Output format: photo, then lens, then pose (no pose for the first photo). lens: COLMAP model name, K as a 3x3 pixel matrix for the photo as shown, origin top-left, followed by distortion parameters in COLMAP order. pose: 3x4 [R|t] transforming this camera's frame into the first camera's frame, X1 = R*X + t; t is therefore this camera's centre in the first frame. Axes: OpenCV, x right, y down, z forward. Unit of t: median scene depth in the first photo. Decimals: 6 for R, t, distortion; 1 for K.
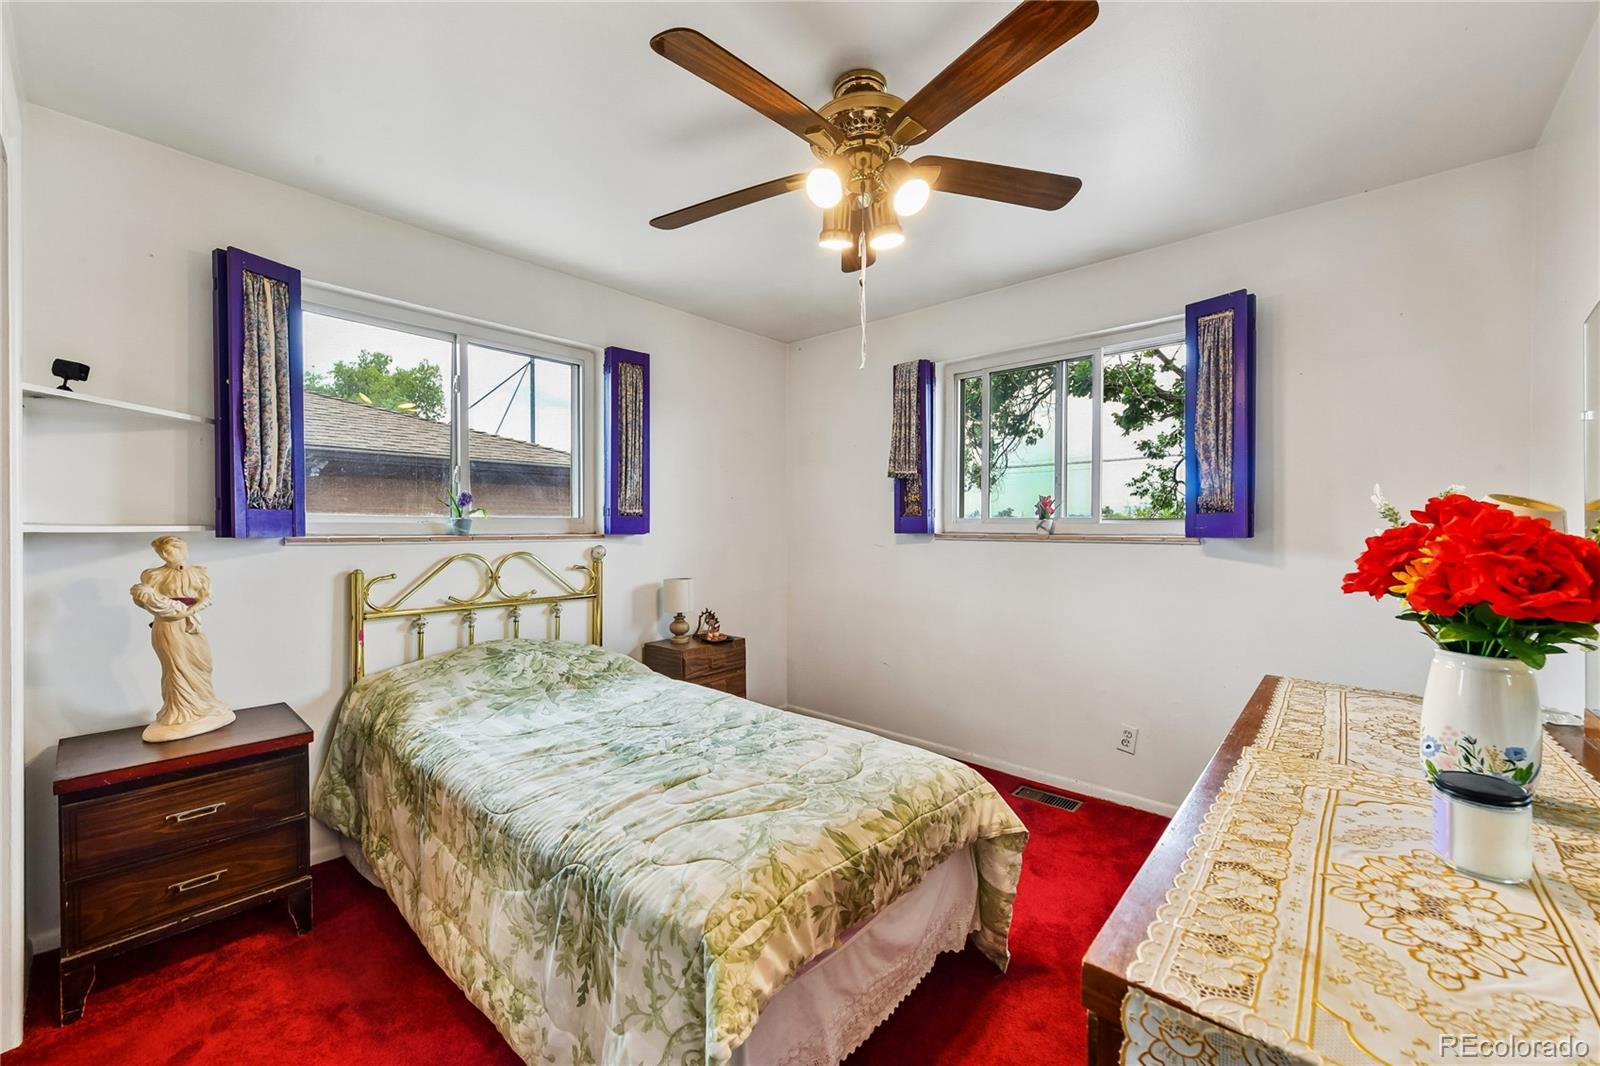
lens RADIAL K [[631.6, 0, 798.5], [0, 631.6, 531.5], [0, 0, 1]] dist [-0.002166, -0.000417]
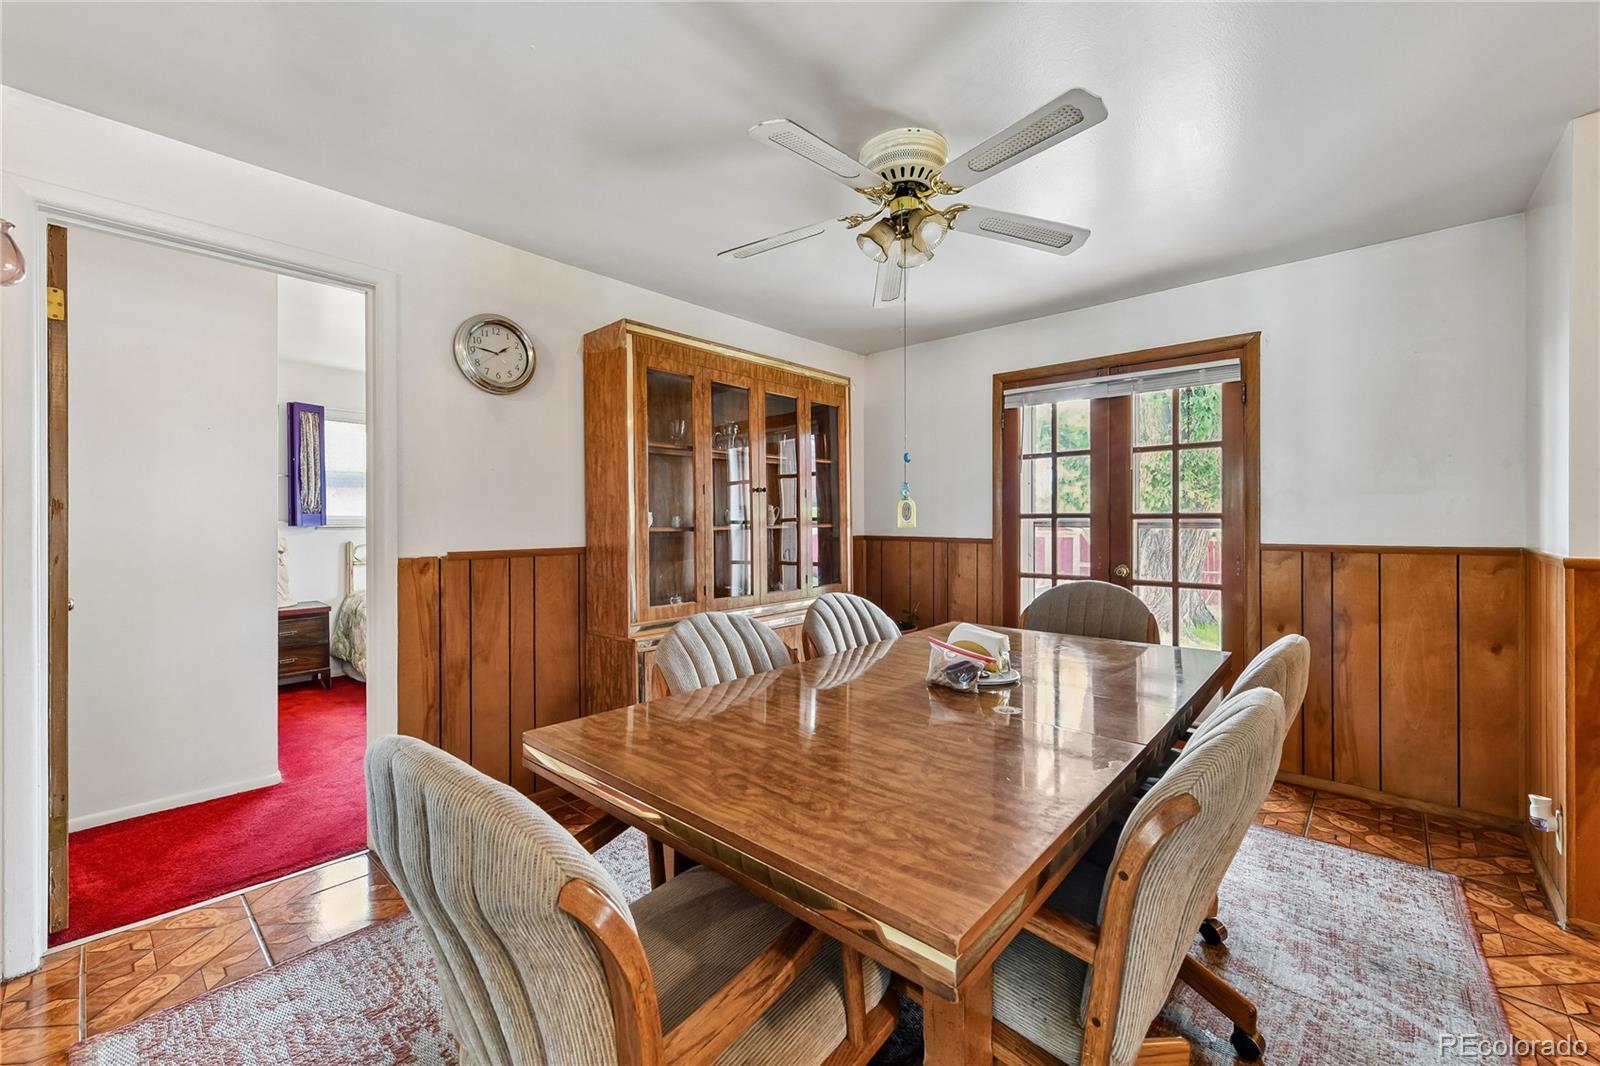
lens RADIAL K [[631.6, 0, 804.9], [0, 631.6, 519.6], [0, 0, 1]] dist [-0.002166, -0.000417]
pose [[0.999937, -0.002944, 0.010838, 0.953819], [0.002963, 0.999994, -0.001669, -0.003673], [-0.010833, 0.001701, 0.999940, -1.344280]]
